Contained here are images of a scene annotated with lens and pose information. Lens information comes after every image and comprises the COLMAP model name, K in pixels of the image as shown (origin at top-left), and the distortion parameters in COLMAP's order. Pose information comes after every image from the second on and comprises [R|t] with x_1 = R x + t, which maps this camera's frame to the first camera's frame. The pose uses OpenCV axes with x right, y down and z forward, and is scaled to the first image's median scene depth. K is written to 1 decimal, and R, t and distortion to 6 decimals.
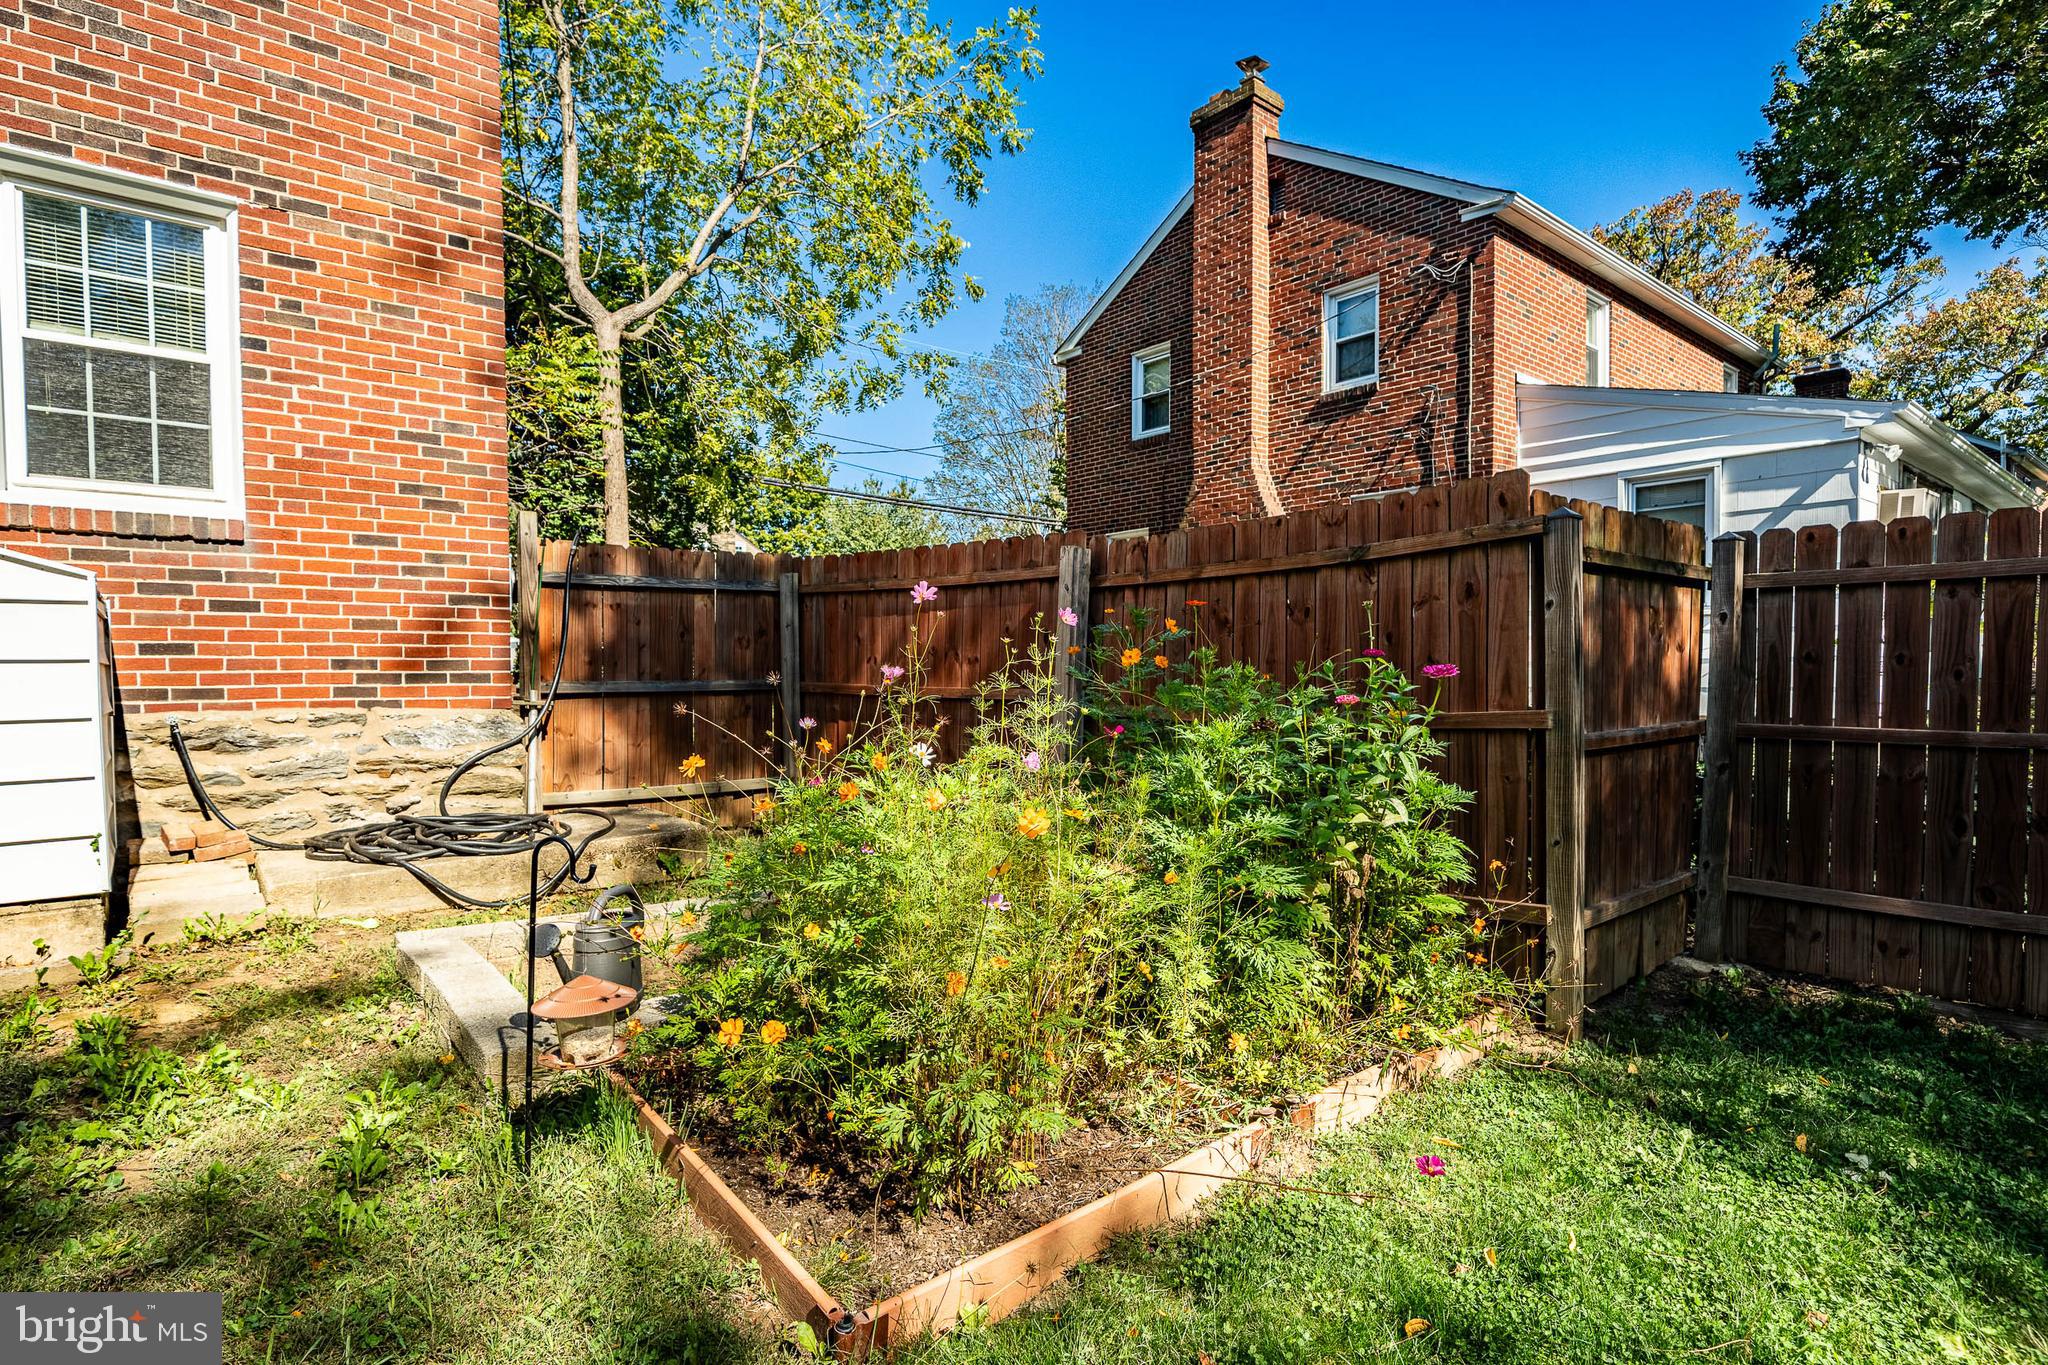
lens RADIAL K [[1049.5, 0, 1025.9], [0, 1049.5, 698.5], [0, 0, 1]] dist [-0.000531, 0.000237]
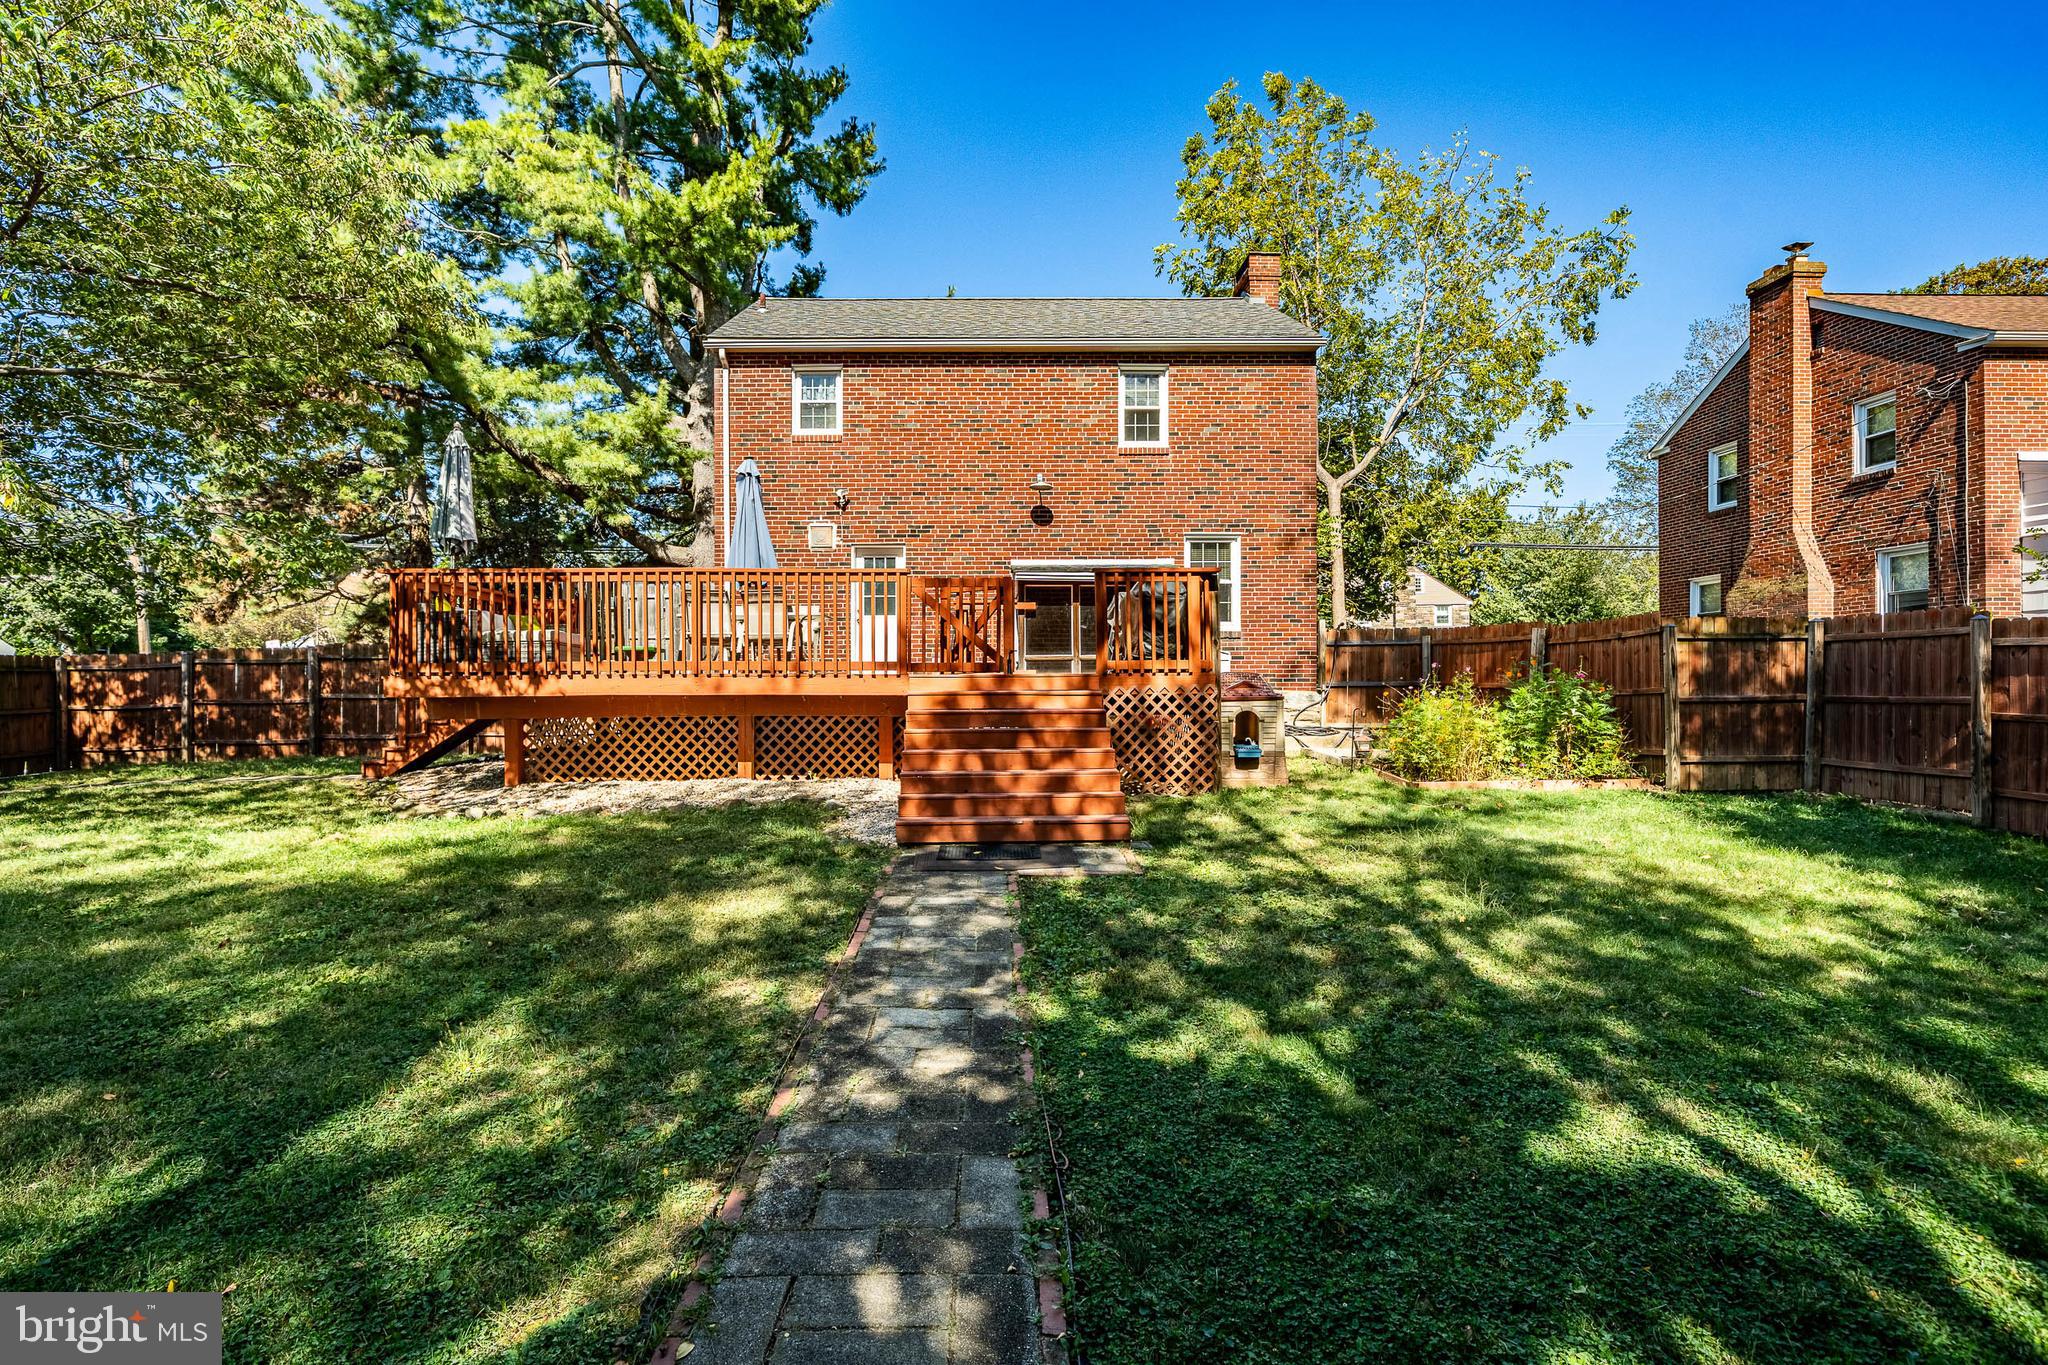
lens RADIAL K [[964.3, 0, 995.3], [0, 964.3, 708.7], [0, 0, 1]] dist [0.001933, 0.000507]
pose [[0.776730, 0.014107, -0.629676, 0.208585], [-0.014101, 0.999888, 0.005007, 0.024350], [0.629676, 0.004990, 0.776842, -0.687722]]
